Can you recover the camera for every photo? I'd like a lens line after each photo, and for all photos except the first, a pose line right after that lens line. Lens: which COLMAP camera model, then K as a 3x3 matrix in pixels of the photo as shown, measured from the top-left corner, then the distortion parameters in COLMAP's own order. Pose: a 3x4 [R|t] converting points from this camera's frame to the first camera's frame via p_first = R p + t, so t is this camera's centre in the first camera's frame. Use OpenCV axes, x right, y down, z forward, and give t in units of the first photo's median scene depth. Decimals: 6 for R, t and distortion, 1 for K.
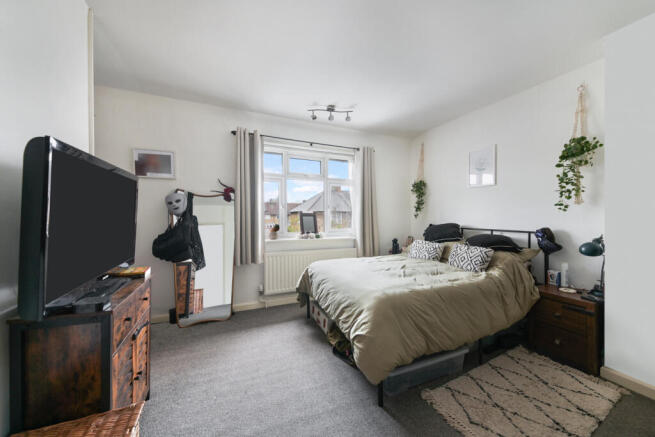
lens RADIAL K [[241.2, 0, 329.5], [0, 241.2, 215.2], [0, 0, 1]] dist [0.000464, -0.000135]
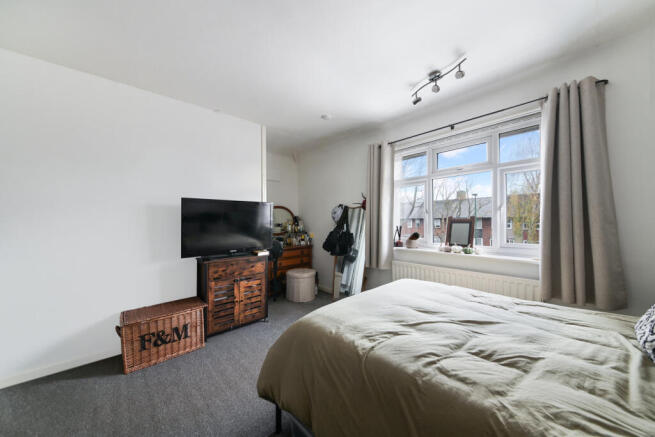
lens RADIAL K [[233.7, 0, 327.5], [0, 233.7, 218.5], [0, 0, 1]] dist [0.000198, -0.000079]
pose [[0.304070, -0.022721, -0.952379, 0.496633], [0.003975, 0.999737, -0.022582, 0.005141], [0.952641, 0.003081, 0.304080, 0.407258]]
